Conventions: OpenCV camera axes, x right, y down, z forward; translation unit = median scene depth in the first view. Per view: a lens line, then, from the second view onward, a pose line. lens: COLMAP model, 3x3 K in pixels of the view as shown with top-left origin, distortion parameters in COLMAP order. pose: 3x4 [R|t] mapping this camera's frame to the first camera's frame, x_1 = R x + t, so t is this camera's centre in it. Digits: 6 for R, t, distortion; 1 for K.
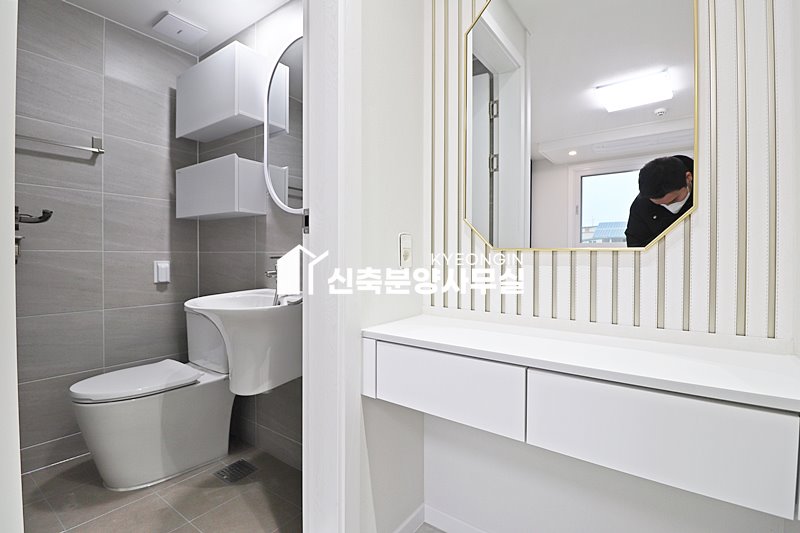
lens RADIAL K [[370.6, 0, 402.6], [0, 370.6, 262.0], [0, 0, 1]] dist [-0.003011, -0.010760]
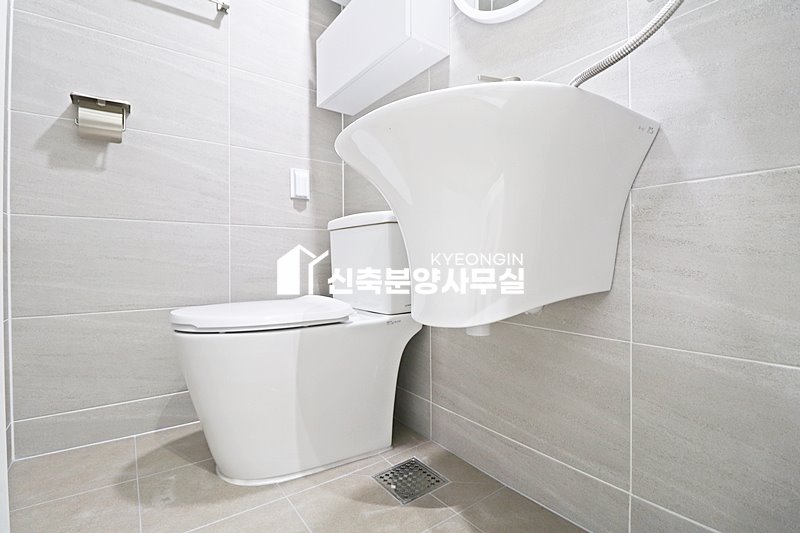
lens RADIAL K [[370.6, 0, 403.5], [0, 370.6, 262.3], [0, 0, 1]] dist [-0.003011, -0.010760]
pose [[0.951121, -0.007534, -0.308726, -0.263421], [0.004309, 0.999929, -0.011126, 0.221268], [0.308788, 0.009252, 0.951086, 0.417745]]
